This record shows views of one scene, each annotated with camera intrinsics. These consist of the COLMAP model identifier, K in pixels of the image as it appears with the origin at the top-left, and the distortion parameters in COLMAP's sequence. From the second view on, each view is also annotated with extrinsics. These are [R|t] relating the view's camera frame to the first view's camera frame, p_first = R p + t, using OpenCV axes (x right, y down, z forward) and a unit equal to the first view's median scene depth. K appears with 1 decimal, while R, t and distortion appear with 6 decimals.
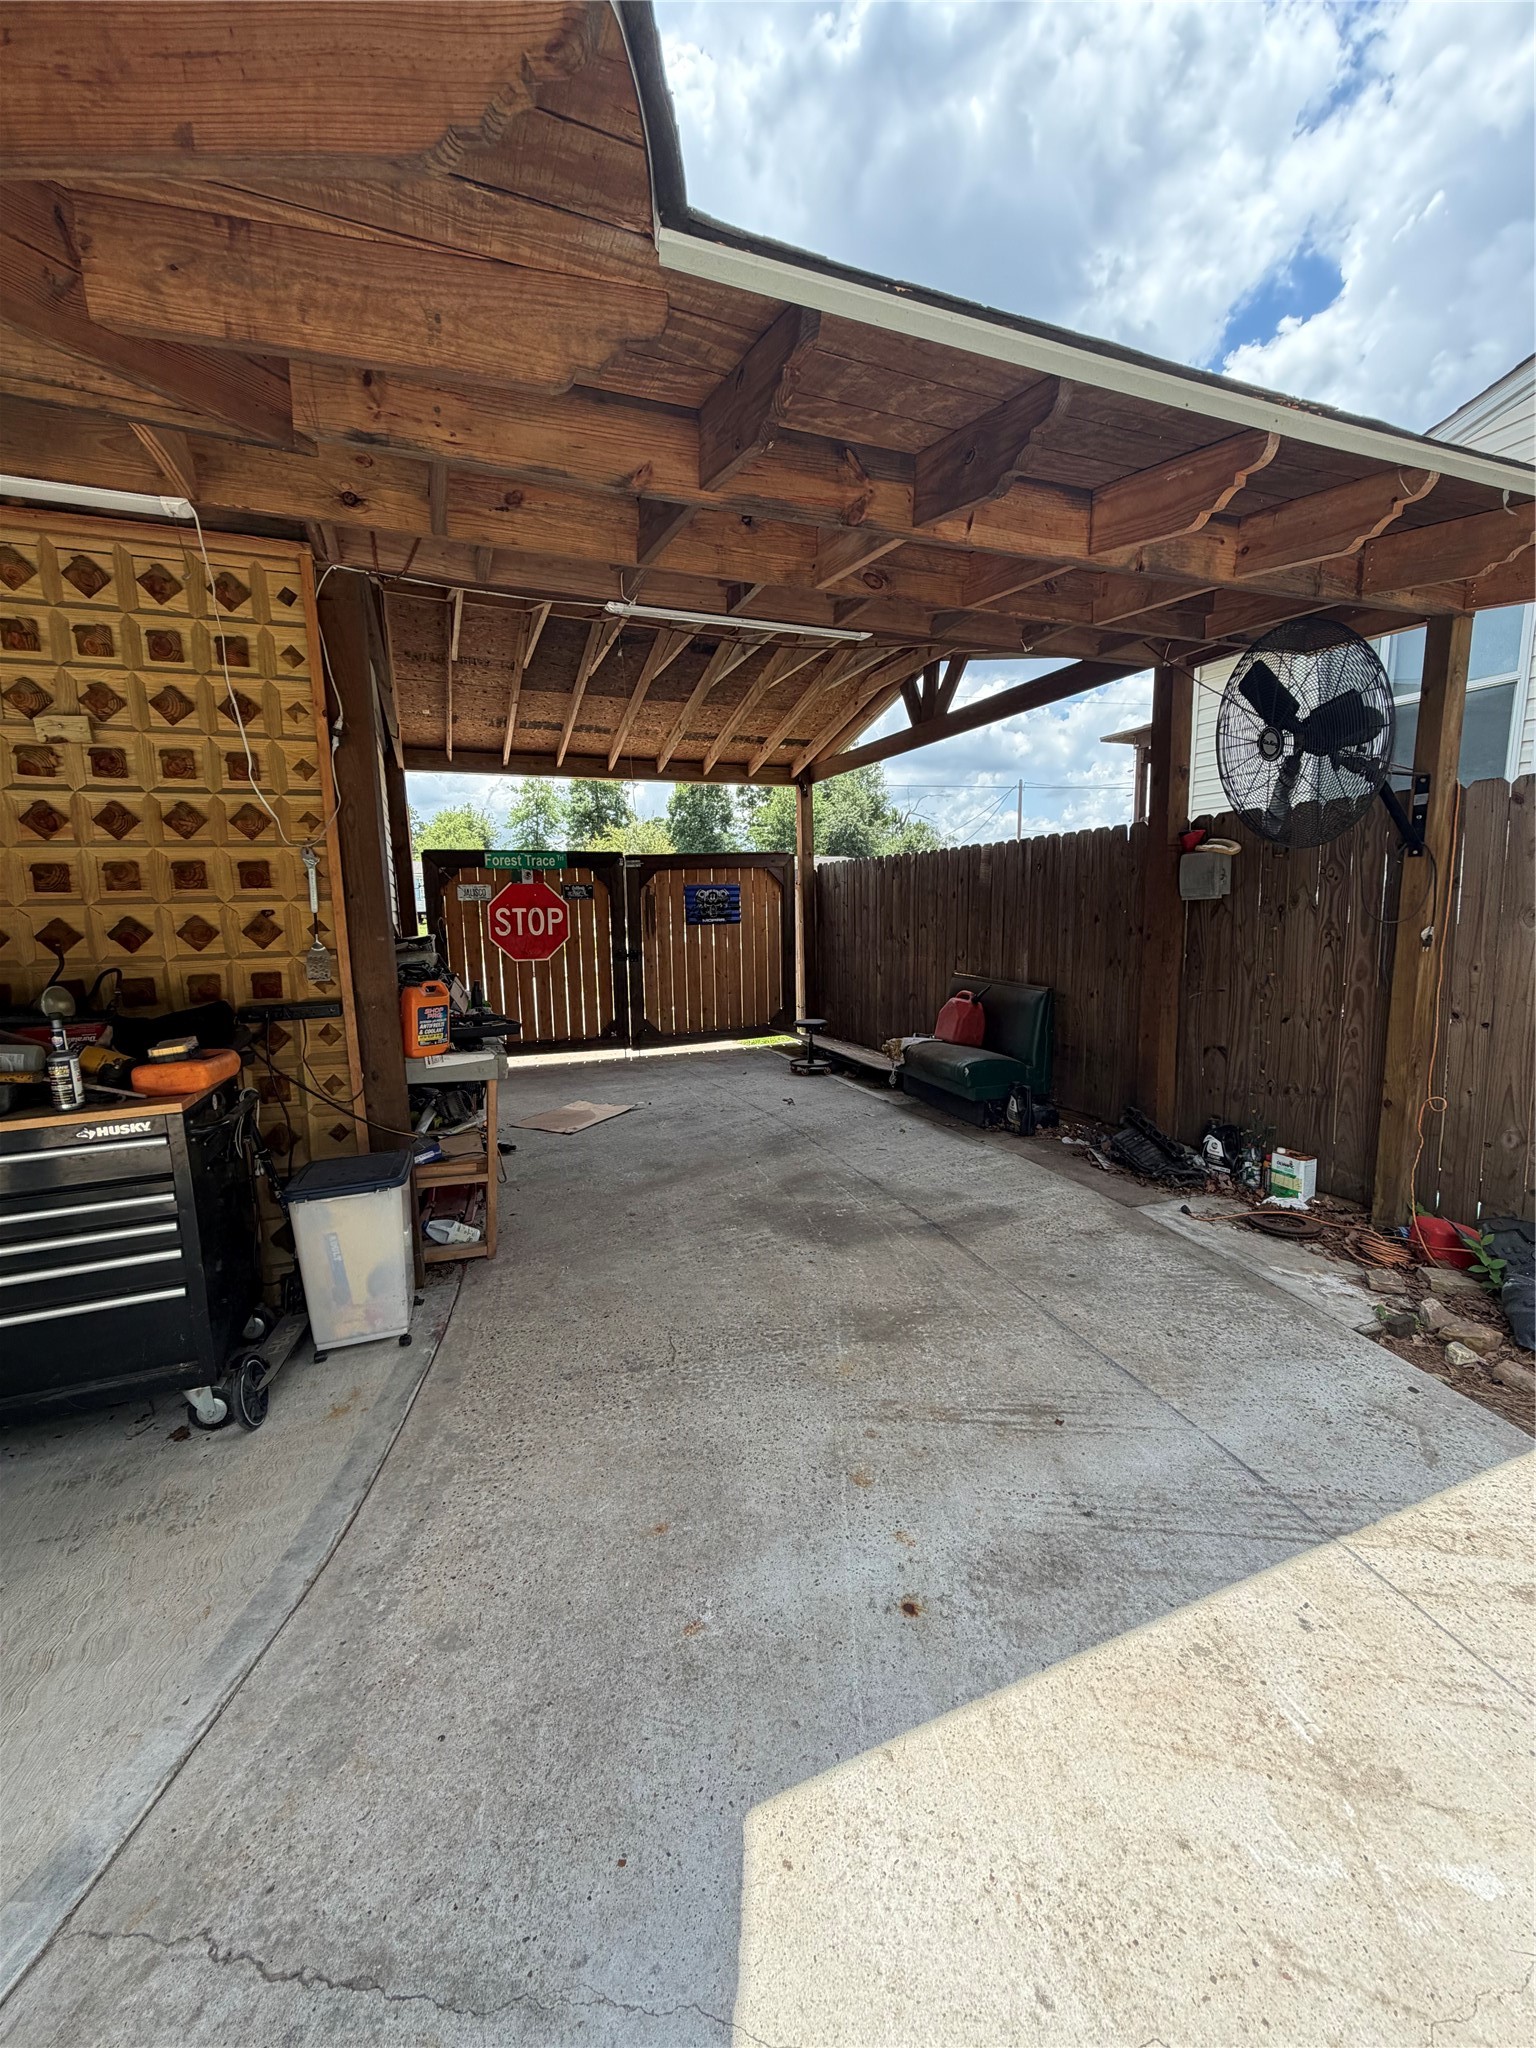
lens RADIAL K [[814.0, 0, 775.1], [0, 814.0, 1018.1], [0, 0, 1]] dist [-0.000156, -0.000396]
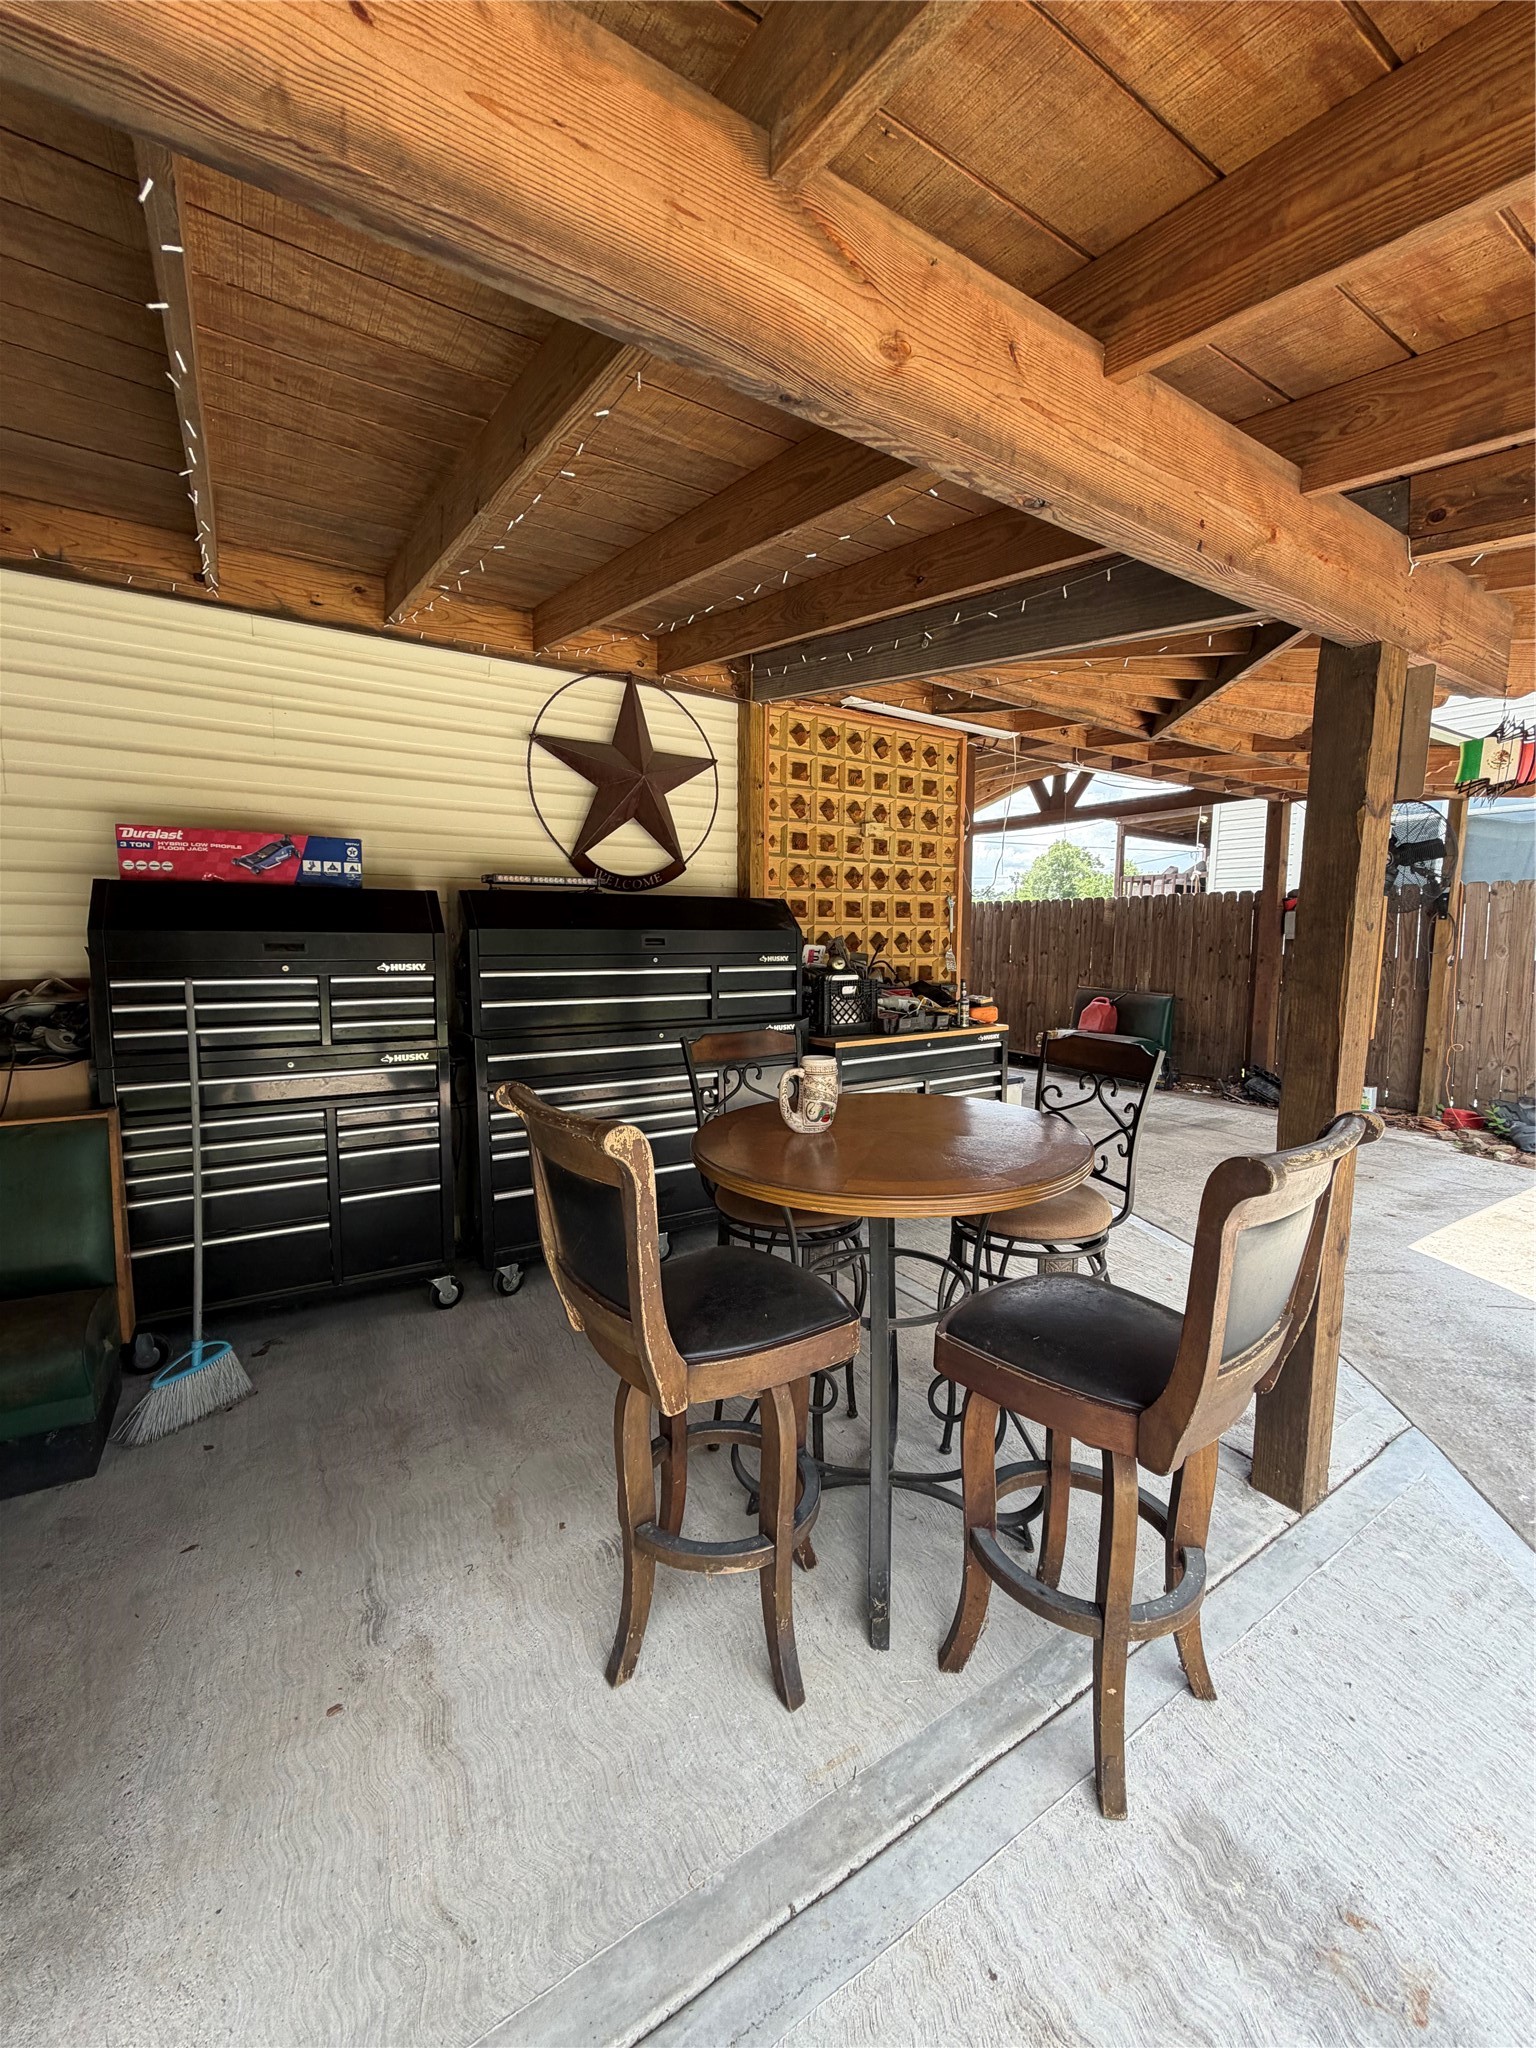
lens RADIAL K [[814.0, 0, 771.1], [0, 814.0, 1022.1], [0, 0, 1]] dist [-0.000156, -0.000396]
pose [[0.983197, 0.007366, 0.182399, -1.050320], [-0.001185, 0.999422, -0.033975, 0.104464], [-0.182544, 0.033188, 0.982637, -0.550689]]
